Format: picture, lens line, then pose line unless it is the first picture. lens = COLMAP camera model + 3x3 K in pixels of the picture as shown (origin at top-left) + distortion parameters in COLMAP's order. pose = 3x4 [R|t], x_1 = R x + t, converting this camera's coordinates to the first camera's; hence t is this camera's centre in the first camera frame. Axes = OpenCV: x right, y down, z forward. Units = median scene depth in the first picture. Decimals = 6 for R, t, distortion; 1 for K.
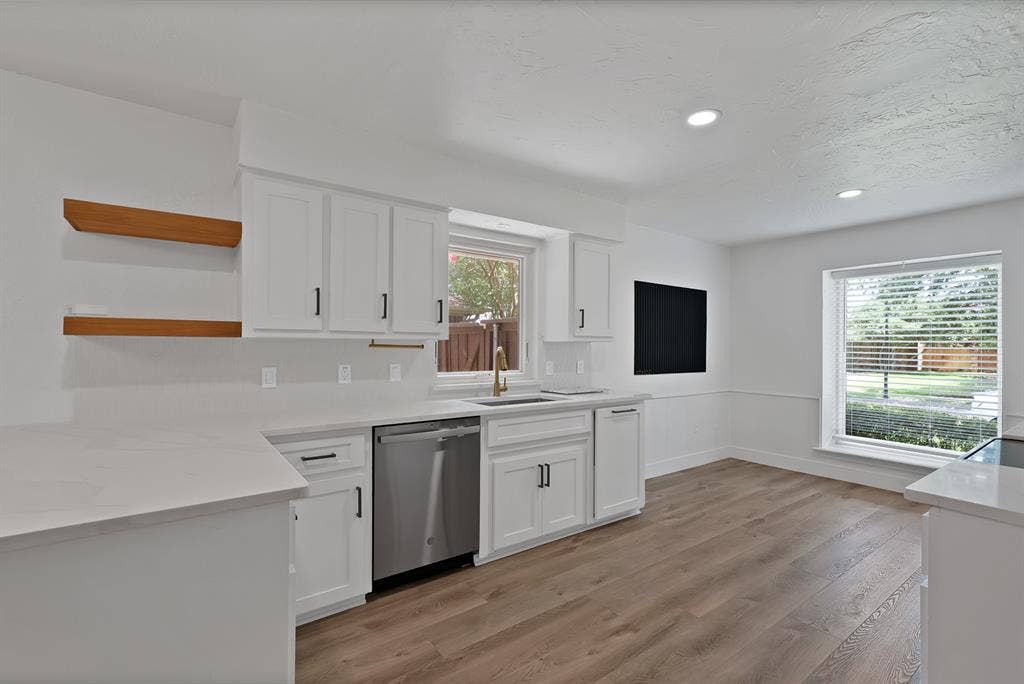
lens RADIAL K [[441.7, 0, 512.0], [0, 441.7, 342.0], [0, 0, 1]] dist [0.000158, -0.000065]
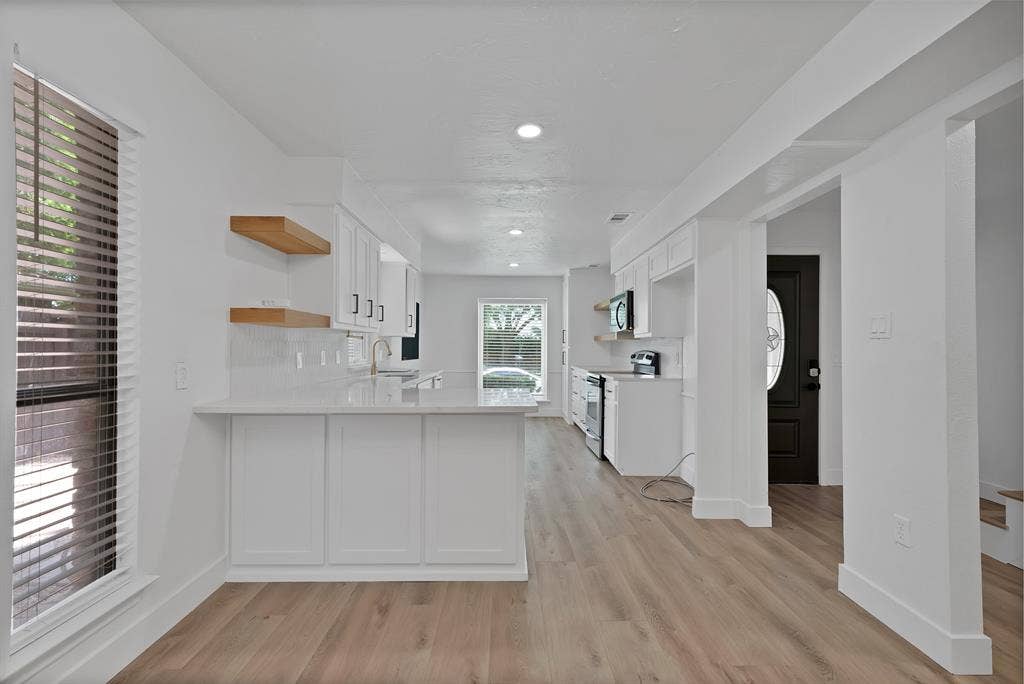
lens RADIAL K [[451.4, 0, 510.0], [0, 451.4, 345.5], [0, 0, 1]] dist [0.002099, 0.000622]
pose [[0.564064, -0.000863, 0.825730, -1.219816], [-0.008395, 0.999942, 0.006780, 0.023702], [-0.825688, -0.010757, 0.564024, -0.180635]]
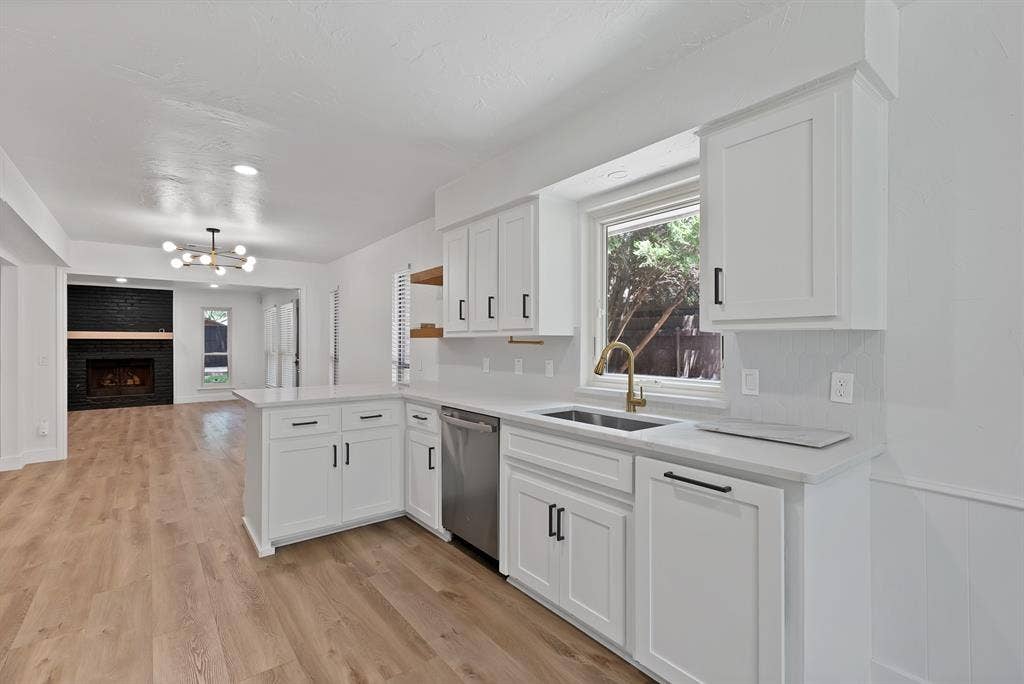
lens RADIAL K [[460.4, 0, 512.0], [0, 460.4, 342.0], [0, 0, 1]] dist [0.009870, 0.000456]
pose [[0.056167, -0.006103, -0.998403, 0.917650], [0.012649, 0.999905, -0.005400, 0.015535], [0.998341, -0.012326, 0.056238, 0.999998]]
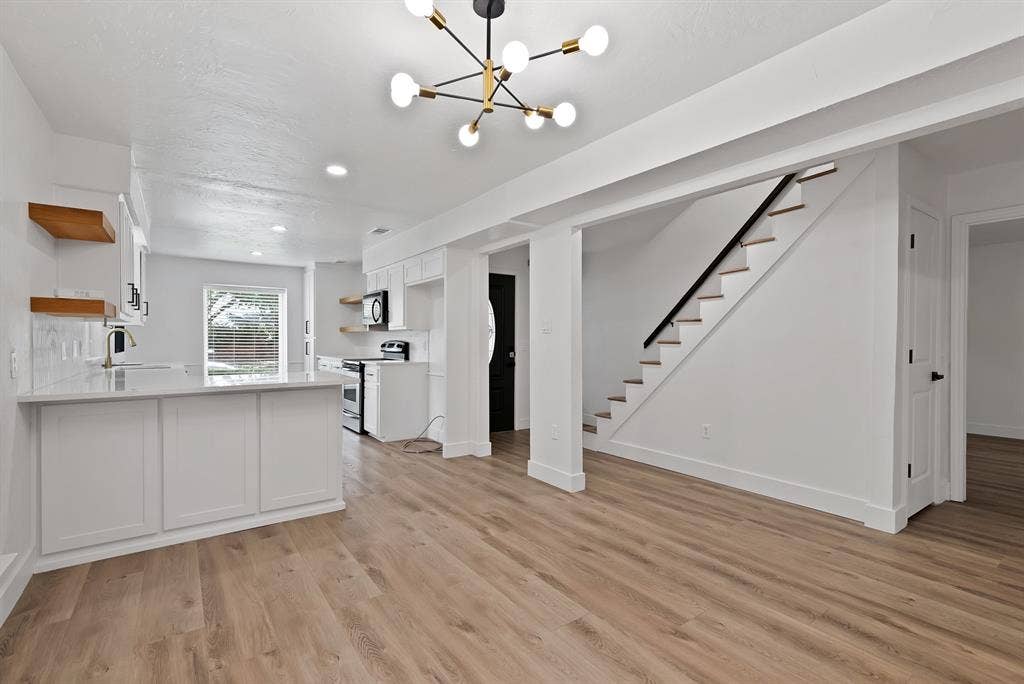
lens RADIAL K [[459.2, 0, 514.0], [0, 459.2, 344.8], [0, 0, 1]] dist [0.000452, -0.000297]
pose [[-0.015534, -0.019002, 0.999699, -1.715261], [-0.012842, 0.999741, 0.018803, 0.023842], [-0.999797, -0.012546, -0.015774, -0.138082]]
